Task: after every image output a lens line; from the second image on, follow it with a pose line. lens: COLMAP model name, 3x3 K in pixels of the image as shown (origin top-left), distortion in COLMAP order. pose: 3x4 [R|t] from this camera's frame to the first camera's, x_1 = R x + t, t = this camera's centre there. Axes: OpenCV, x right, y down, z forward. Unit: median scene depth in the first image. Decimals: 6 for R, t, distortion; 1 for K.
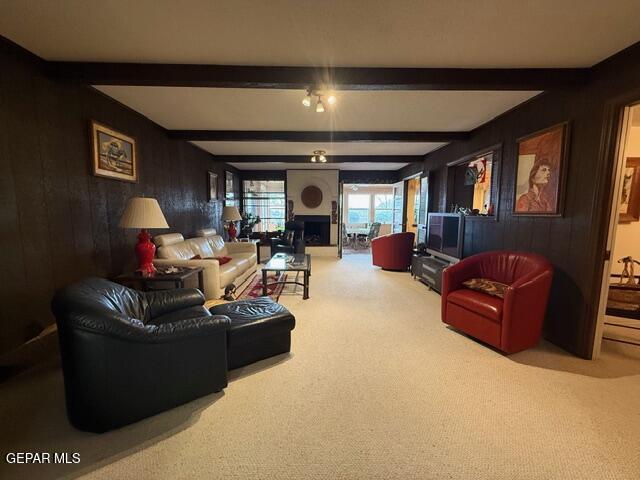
lens RADIAL K [[256.4, 0, 319.3], [0, 256.4, 238.5], [0, 0, 1]] dist [0.003130, 0.000149]
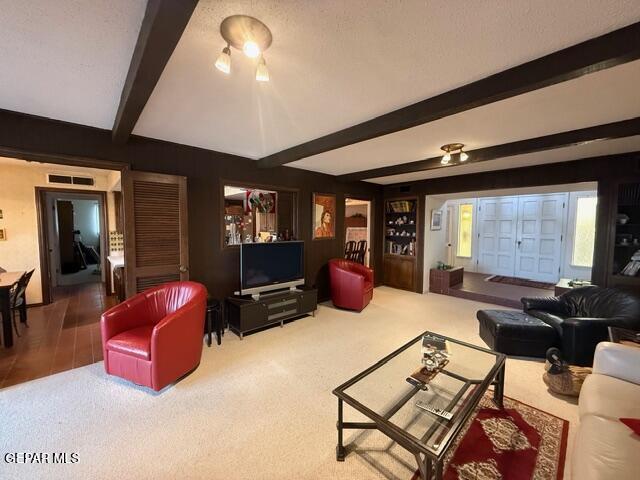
lens RADIAL K [[256.4, 0, 318.6], [0, 256.4, 239.0], [0, 0, 1]] dist [0.003130, 0.000149]
pose [[-0.682235, -0.049411, 0.729462, -0.470032], [0.068404, 0.989024, 0.130968, -0.330243], [-0.727926, 0.139249, -0.671366, 2.245576]]
